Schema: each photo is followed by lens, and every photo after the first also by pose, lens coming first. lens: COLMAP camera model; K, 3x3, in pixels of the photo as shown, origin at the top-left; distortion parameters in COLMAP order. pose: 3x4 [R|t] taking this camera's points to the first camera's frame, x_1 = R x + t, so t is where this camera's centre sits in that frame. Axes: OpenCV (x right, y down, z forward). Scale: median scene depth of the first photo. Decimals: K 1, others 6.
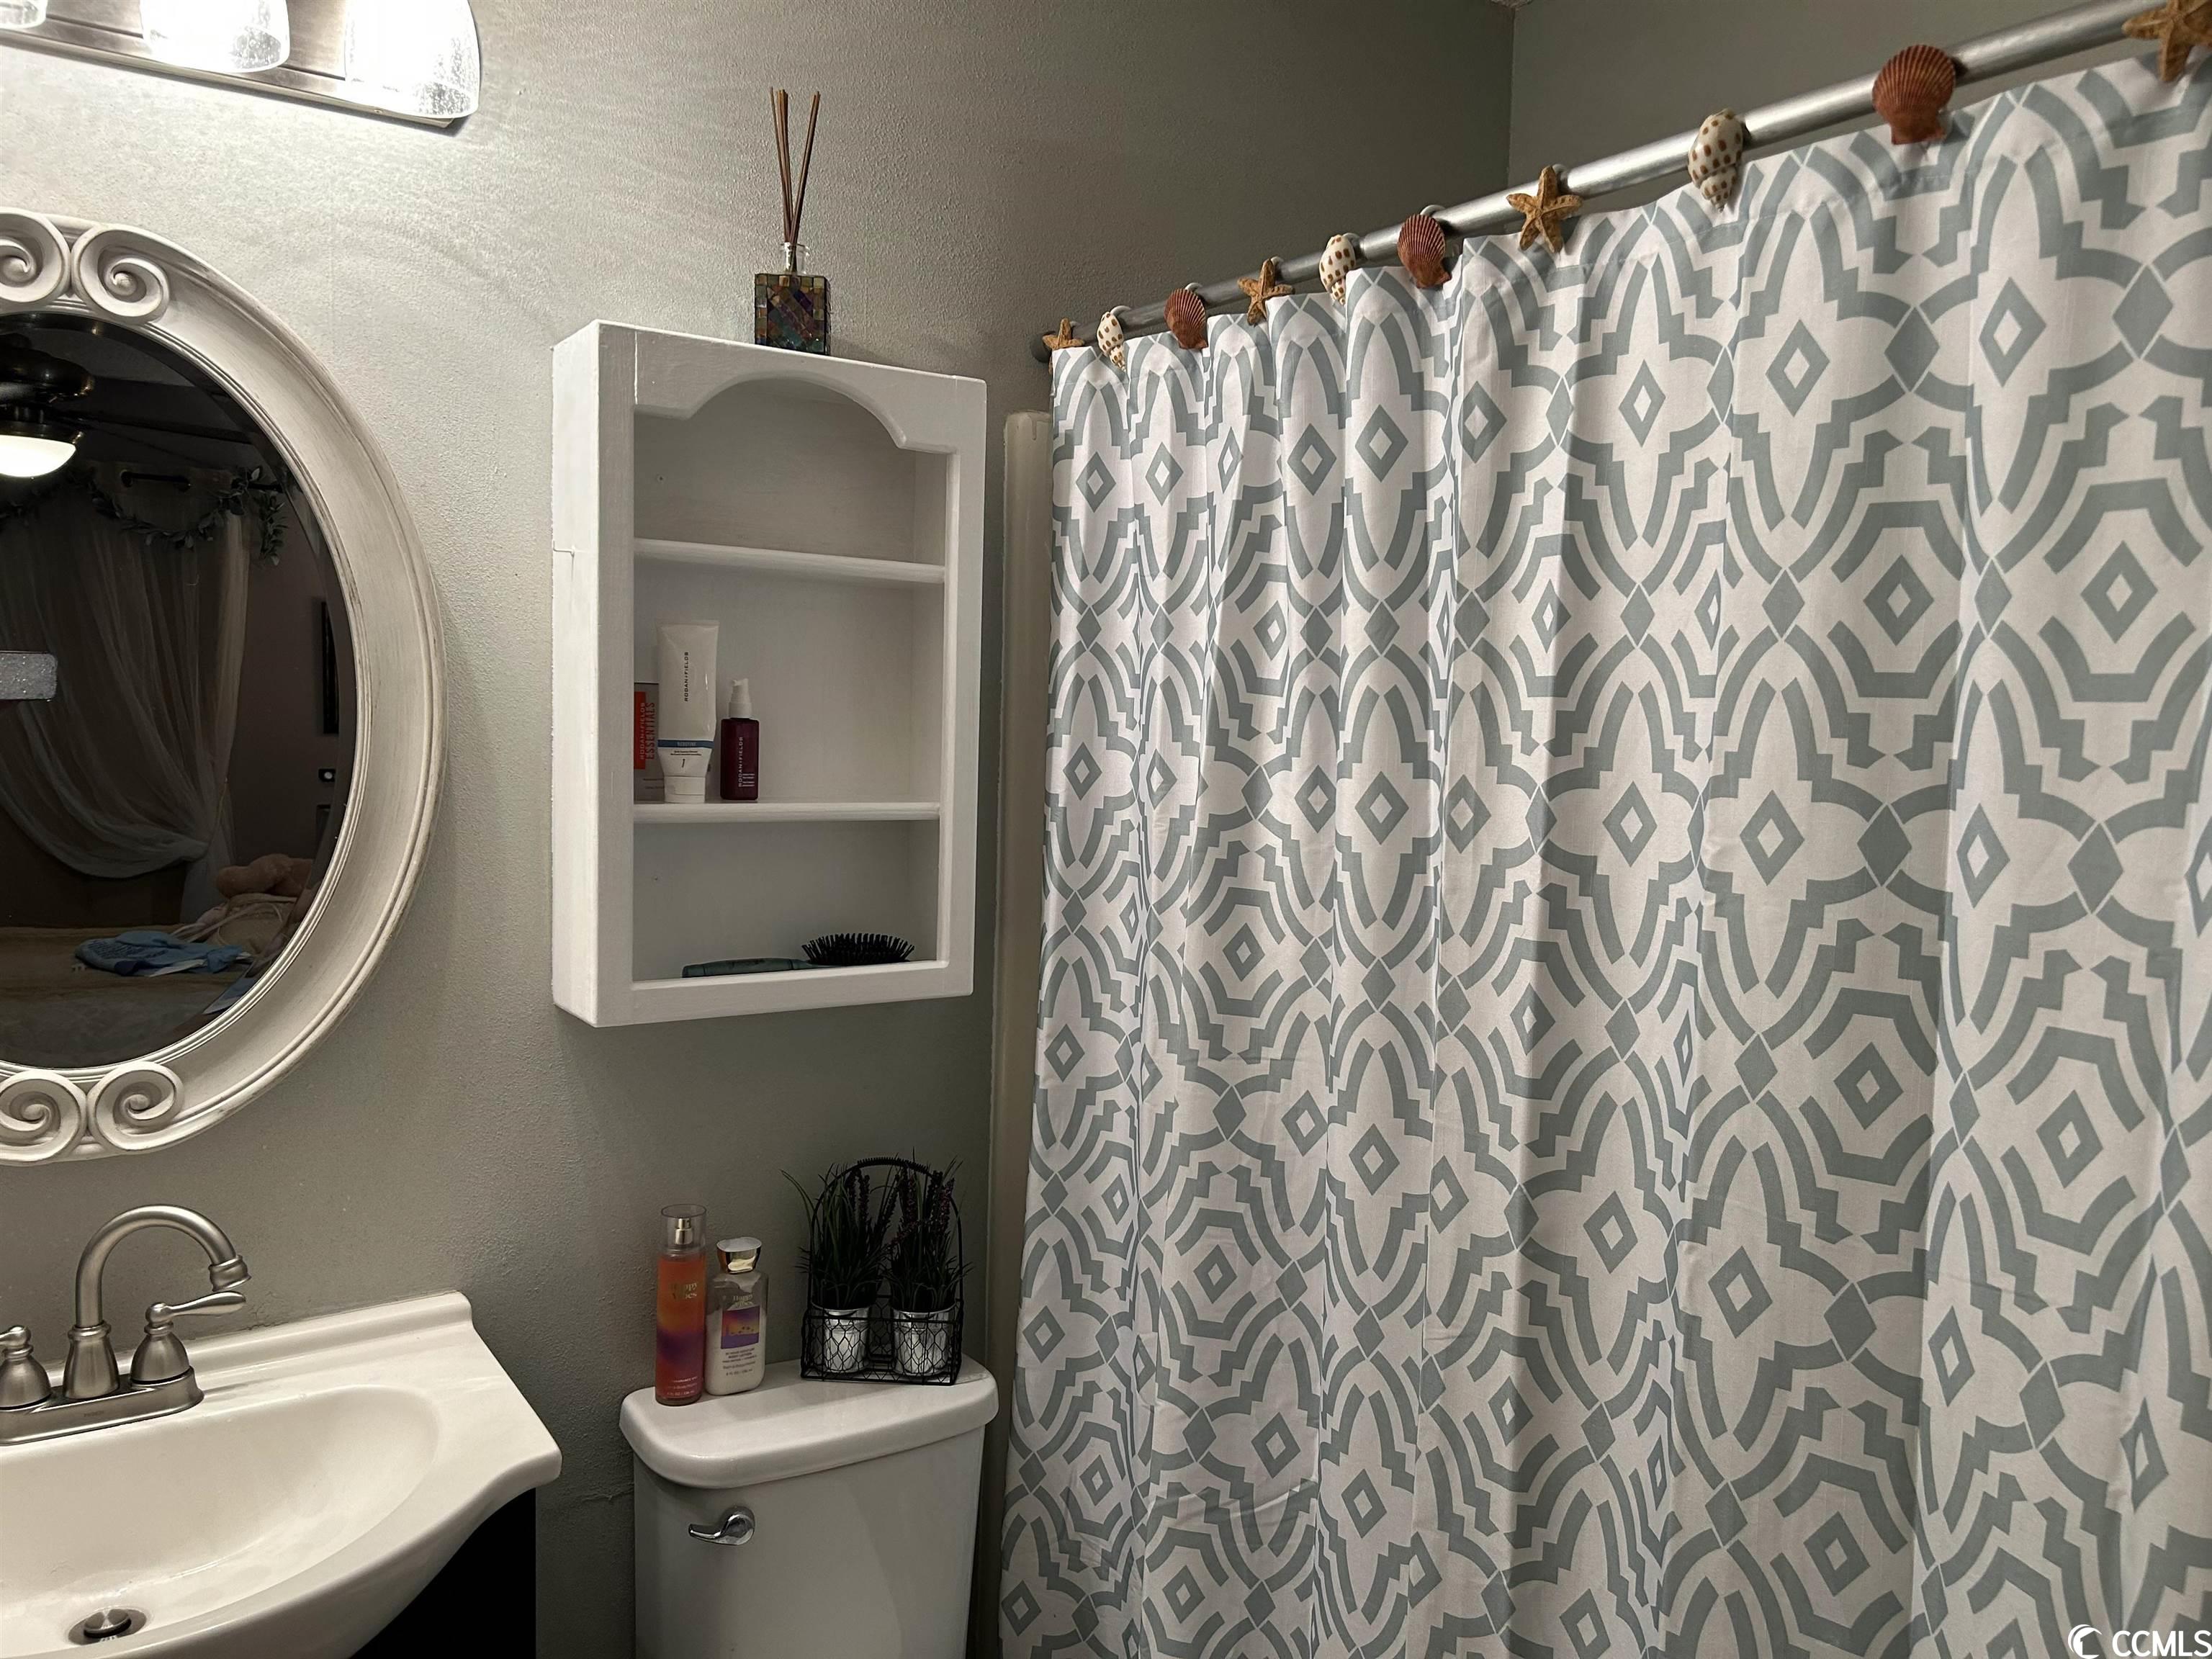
lens RADIAL K [[1655.3, 0, 1112.3], [0, 1655.3, 852.8], [0, 0, 1]] dist [0.063078, -0.084821]
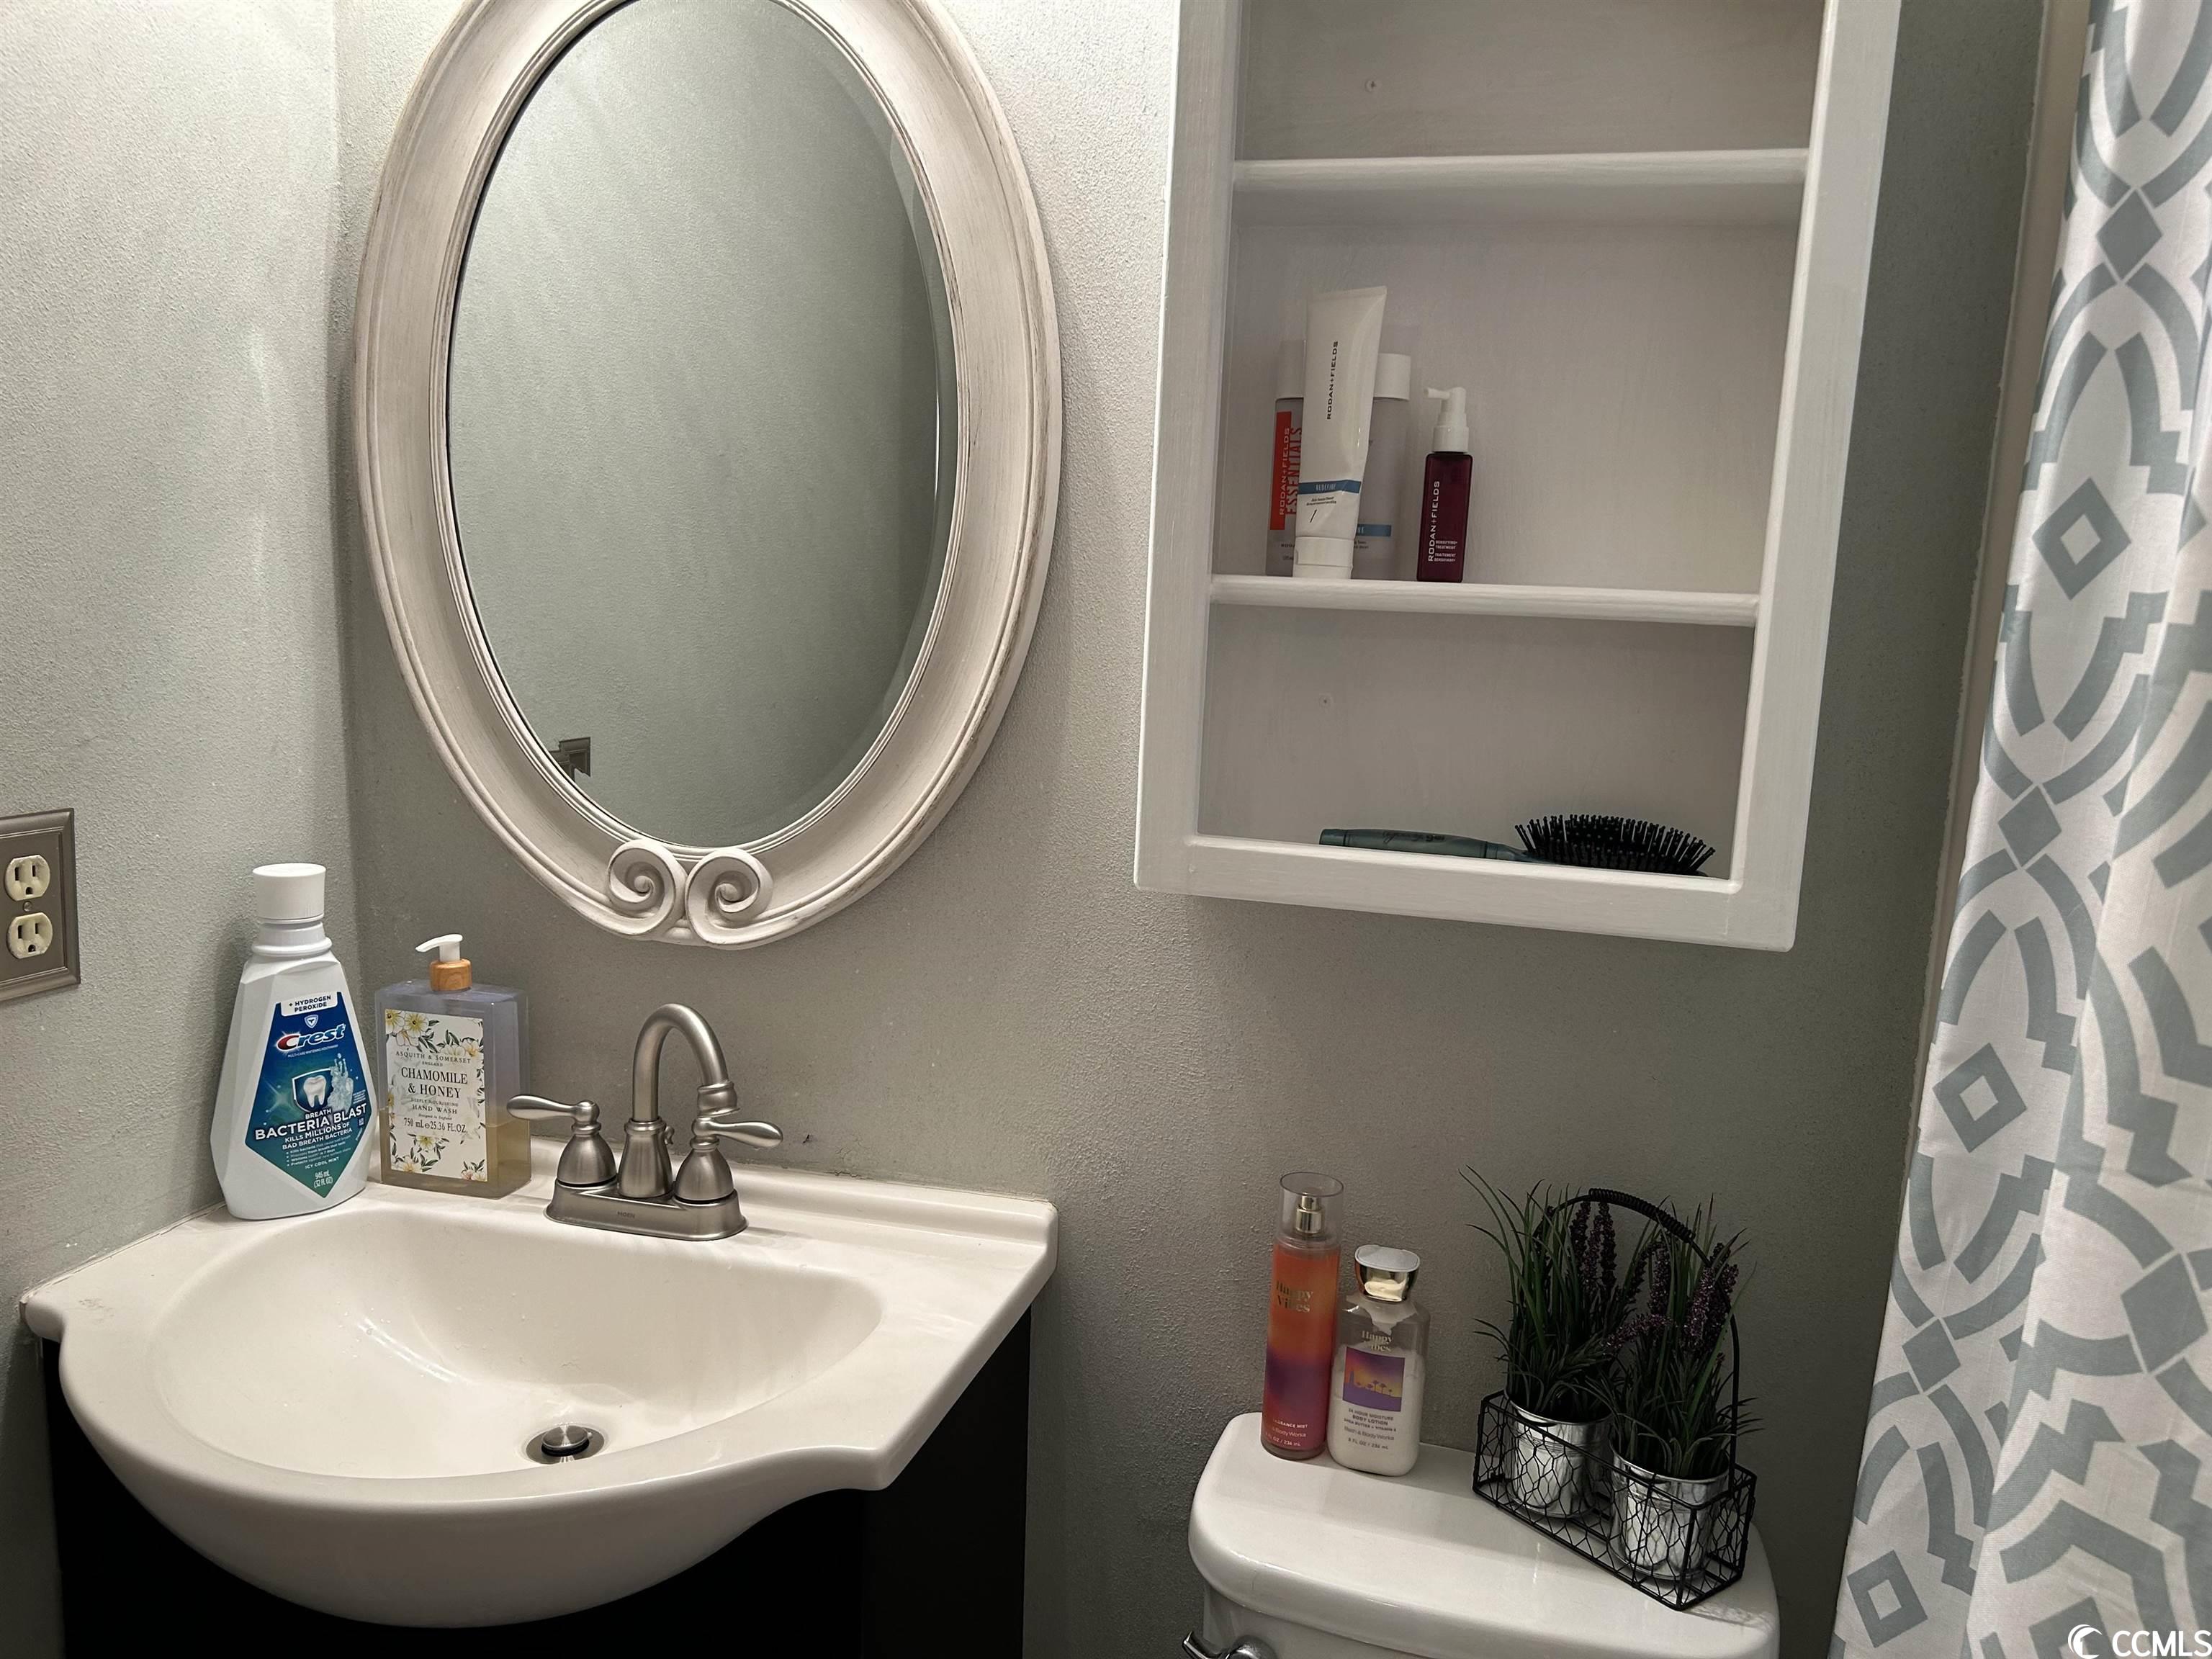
lens RADIAL K [[1655.3, 0, 1112.3], [0, 1655.3, 852.8], [0, 0, 1]] dist [0.063078, -0.084821]
pose [[0.646277, 0.123771, -0.752999, 0.188035], [-0.092211, 0.992195, 0.083946, 0.028504], [0.757511, 0.015182, 0.652645, 0.483642]]
